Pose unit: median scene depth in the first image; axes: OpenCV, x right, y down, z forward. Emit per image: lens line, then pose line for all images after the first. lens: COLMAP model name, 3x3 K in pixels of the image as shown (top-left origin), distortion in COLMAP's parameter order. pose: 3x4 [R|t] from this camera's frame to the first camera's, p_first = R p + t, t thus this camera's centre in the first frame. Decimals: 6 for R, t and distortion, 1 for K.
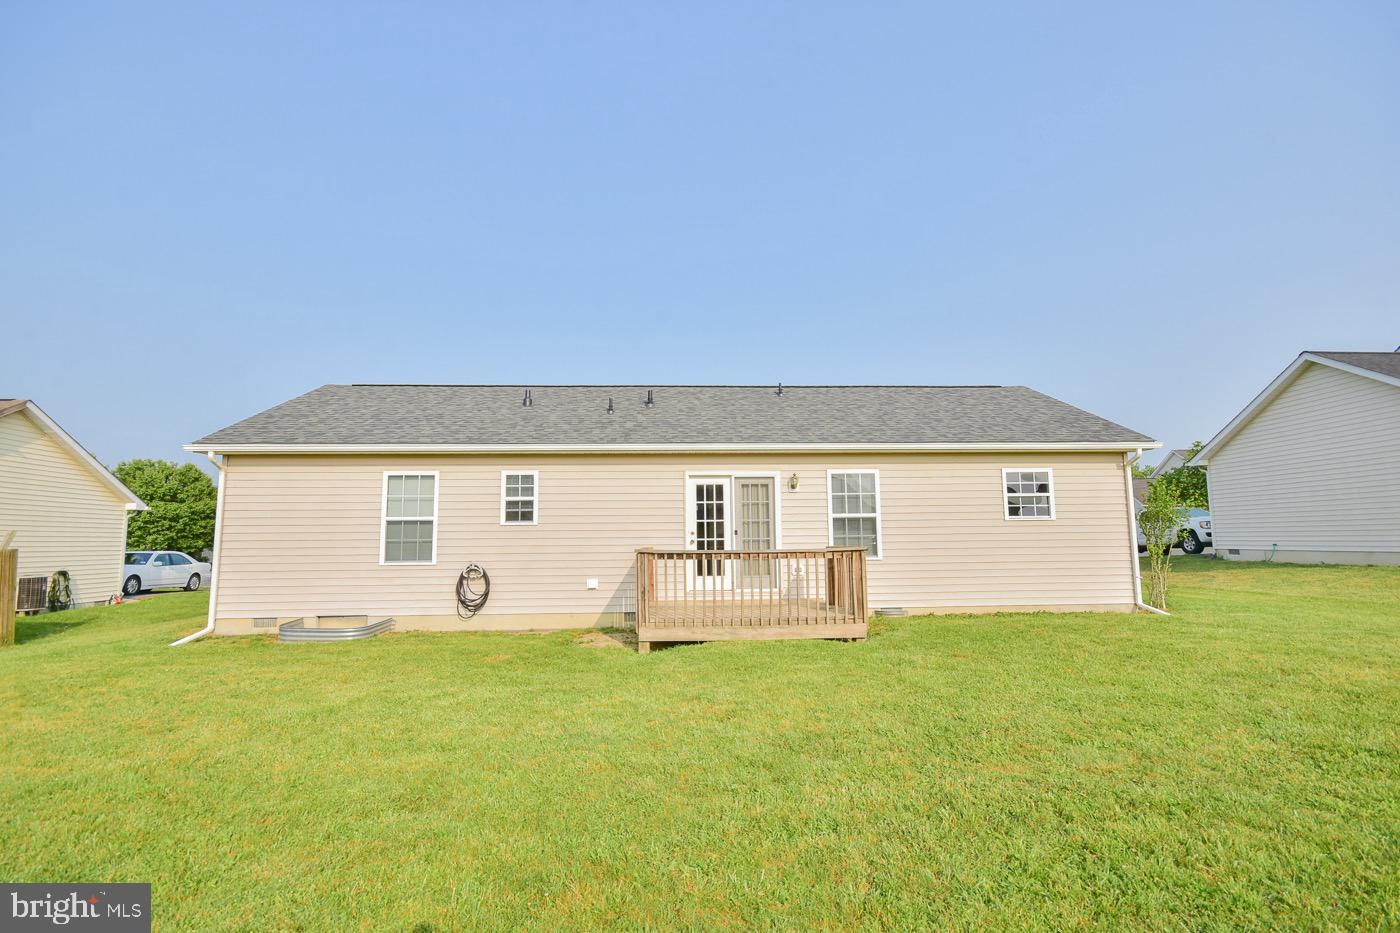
lens RADIAL K [[620.5, 0, 699.7], [0, 620.5, 472.0], [0, 0, 1]] dist [-0.008556, 0.000164]
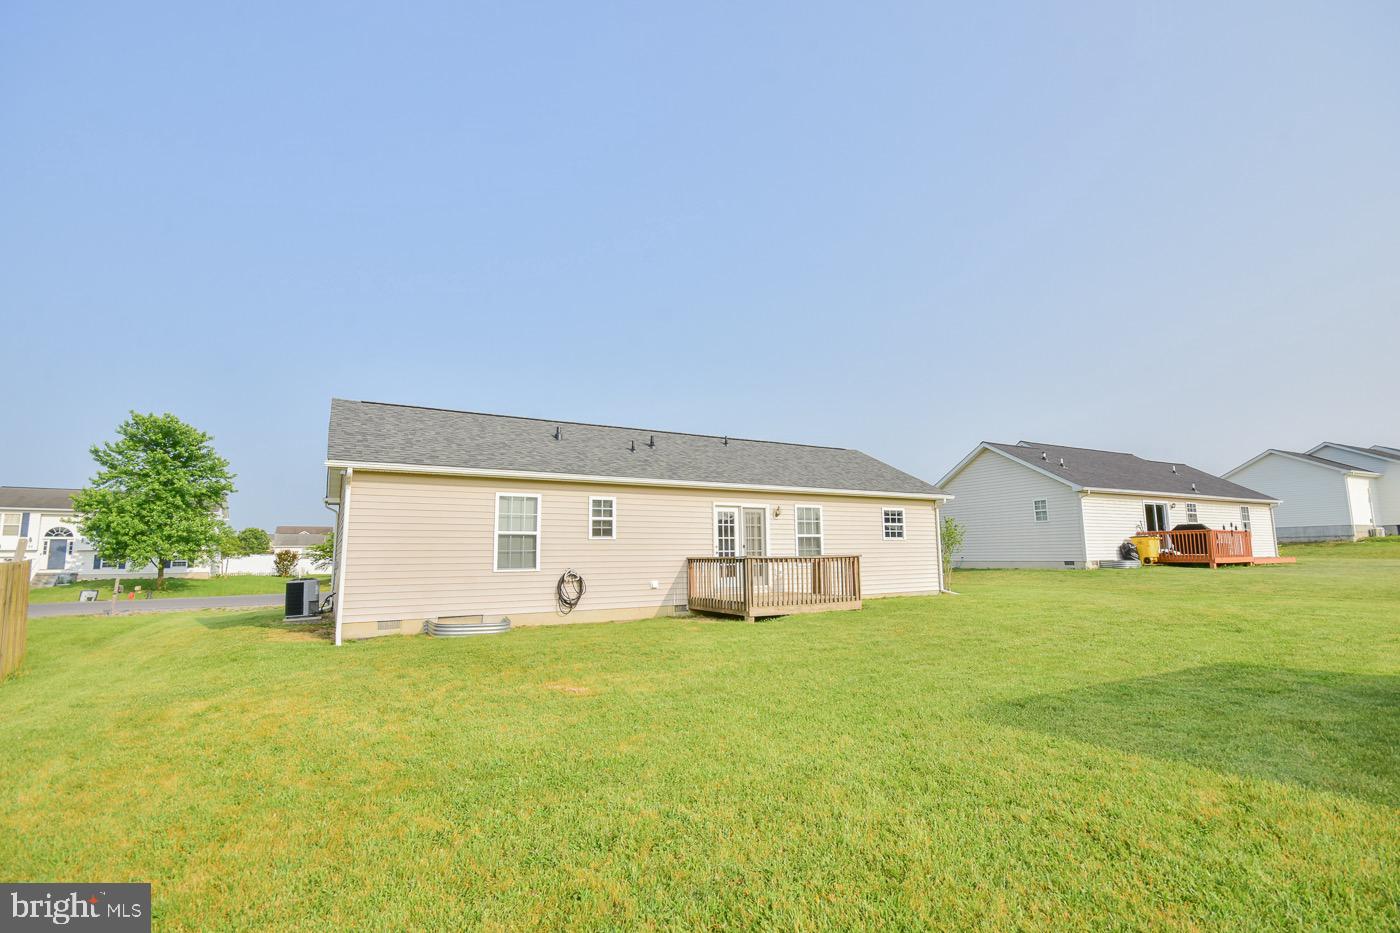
lens RADIAL K [[620.5, 0, 699.7], [0, 620.5, 472.0], [0, 0, 1]] dist [-0.008556, 0.000164]
pose [[0.889697, 0.060409, 0.452537, -0.684646], [-0.045972, 0.998024, -0.042842, -0.007105], [-0.454231, 0.017312, 0.890716, -0.224705]]
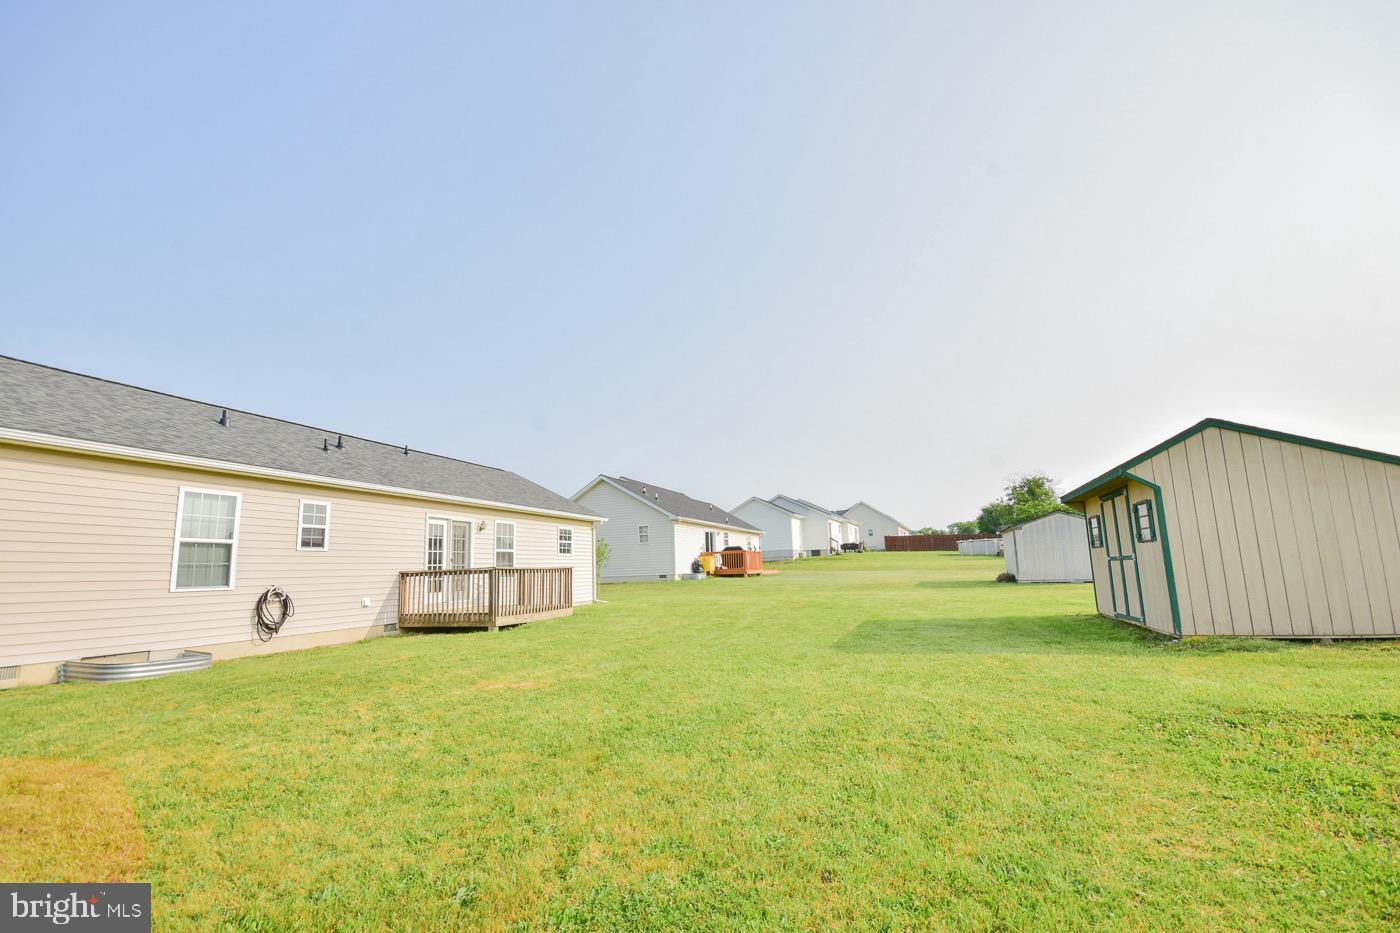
lens RADIAL K [[604.9, 0, 687.6], [0, 604.9, 476.4], [0, 0, 1]] dist [0.025200, -0.020615]
pose [[0.383571, 0.139058, 0.912982, -1.010970], [-0.068540, 0.990159, -0.122017, 0.040596], [-0.920964, -0.015774, 0.389328, -0.019319]]
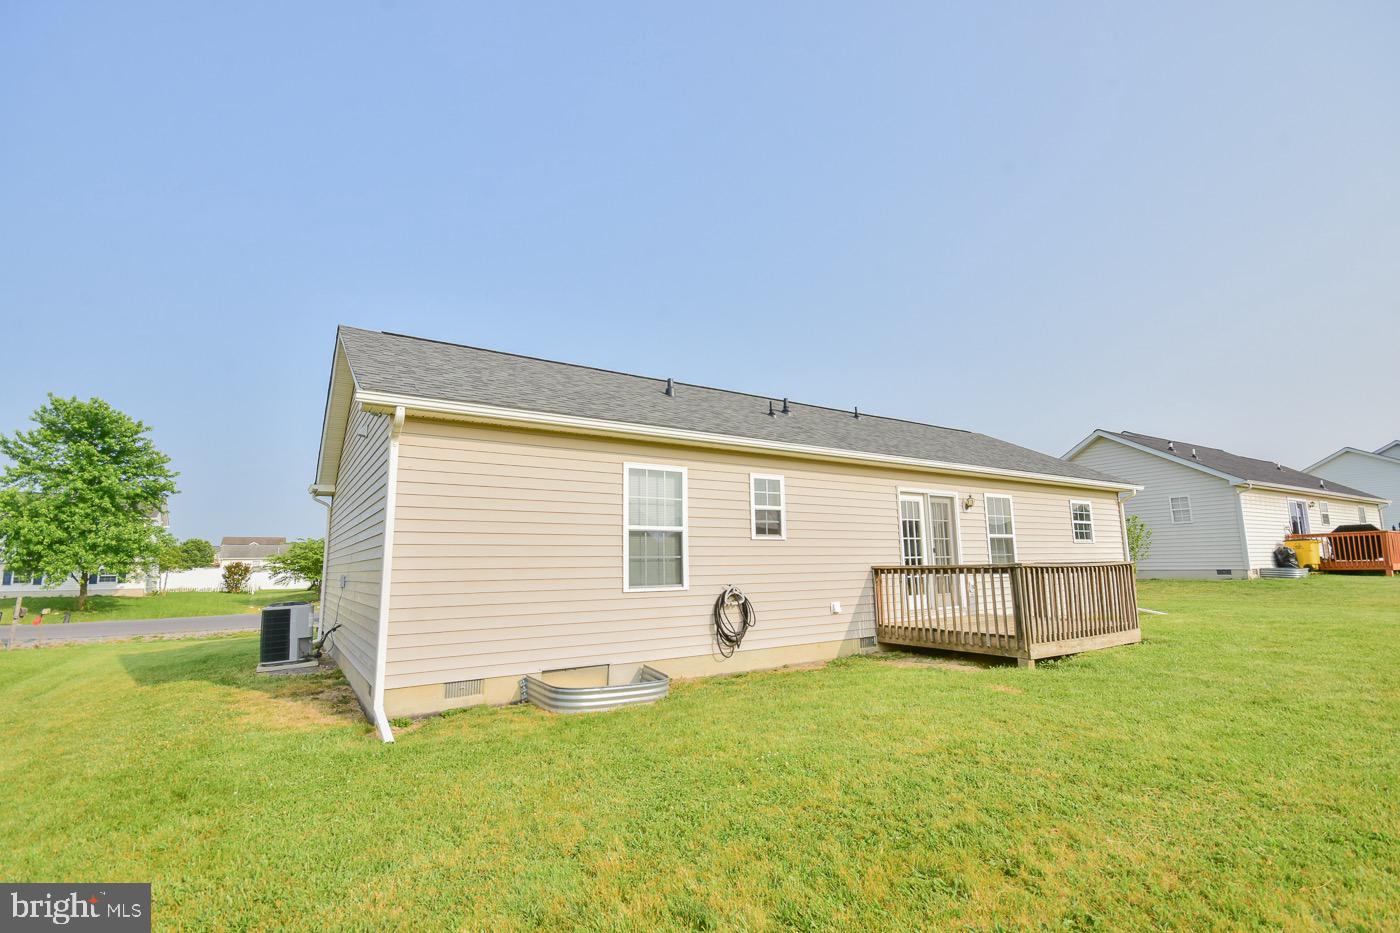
lens RADIAL K [[627.4, 0, 703.9], [0, 627.4, 471.6], [0, 0, 1]] dist [-0.001710, -0.007568]
pose [[0.862485, 0.070689, 0.501121, -0.779684], [-0.045843, 0.997039, -0.061742, 0.049475], [-0.504002, 0.030279, 0.863172, 0.306680]]
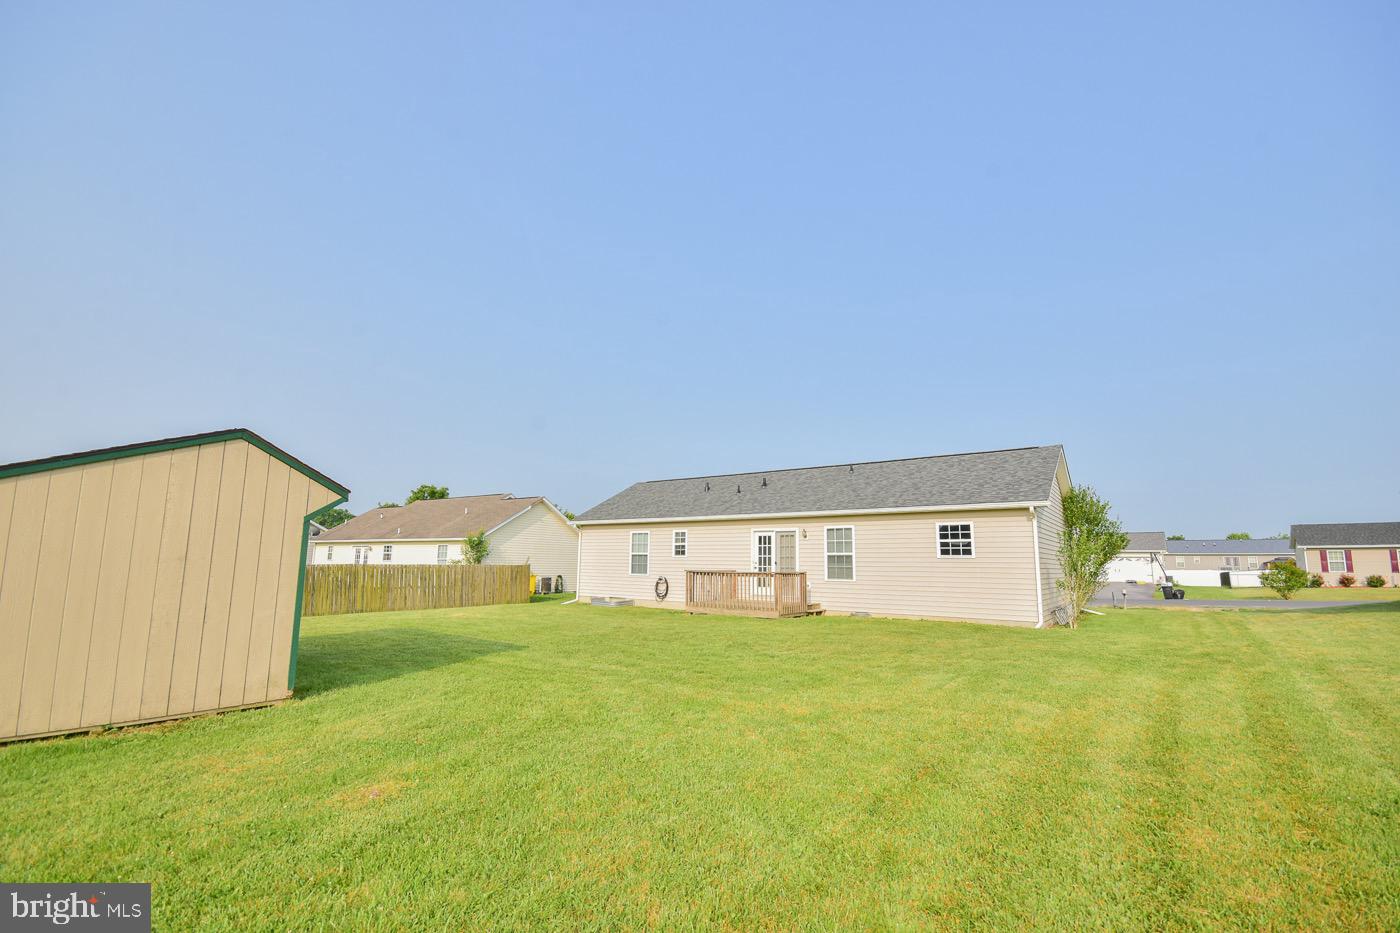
lens RADIAL K [[620.5, 0, 699.7], [0, 620.5, 472.0], [0, 0, 1]] dist [-0.008556, 0.000164]
pose [[0.773699, -0.072818, -0.629355, 1.021132], [0.047327, 0.997240, -0.057202, -0.069892], [0.631783, 0.014472, 0.775010, -0.509696]]
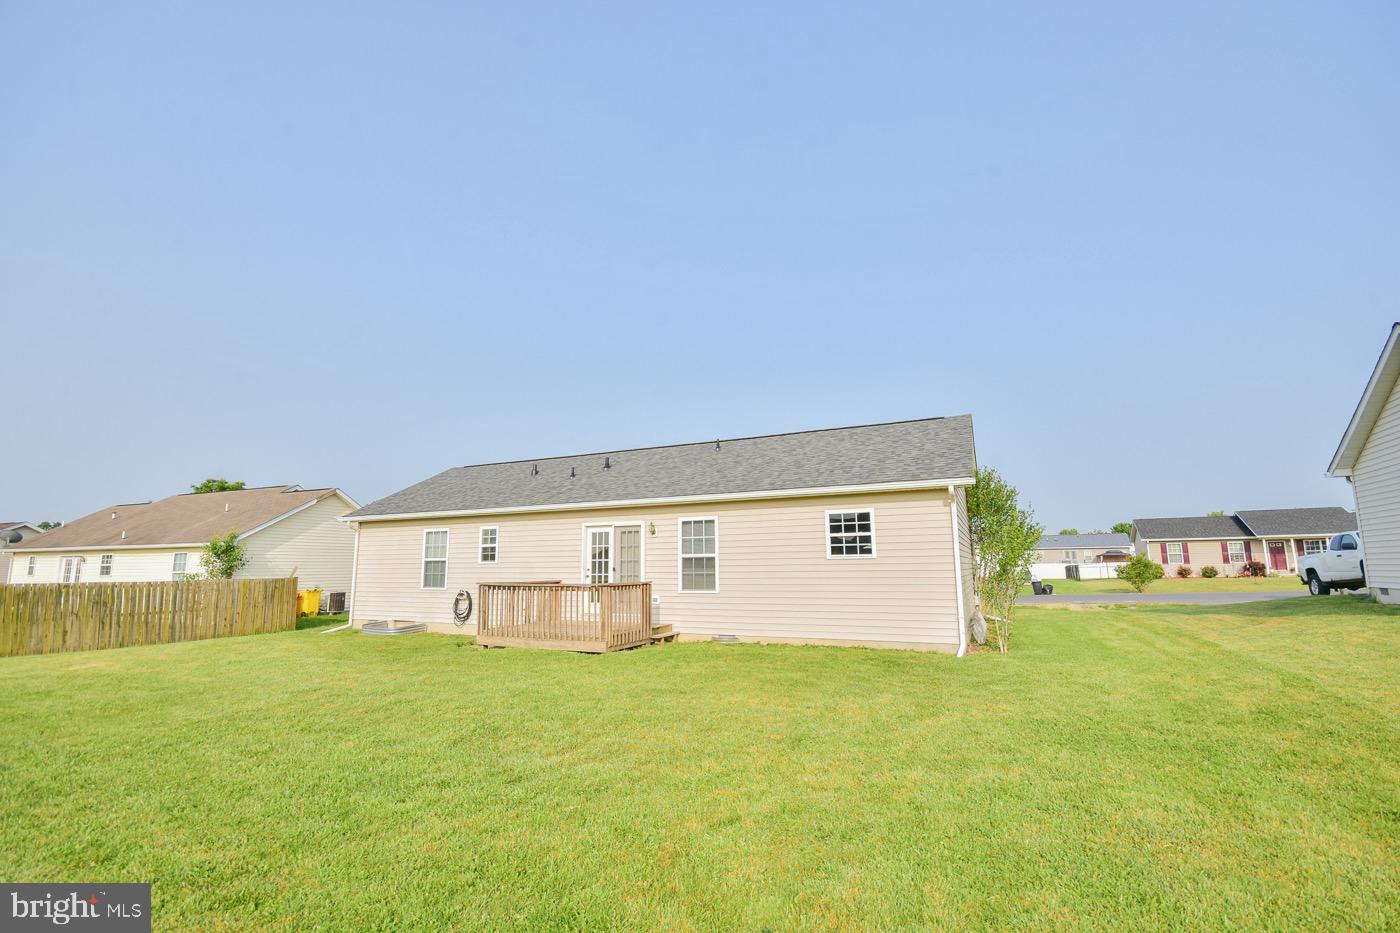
lens RADIAL K [[620.5, 0, 699.7], [0, 620.5, 472.0], [0, 0, 1]] dist [-0.008556, 0.000164]
pose [[0.878662, -0.069915, -0.472298, 0.837954], [0.051655, 0.997334, -0.051538, -0.028791], [0.474642, 0.020888, 0.879931, -0.055214]]
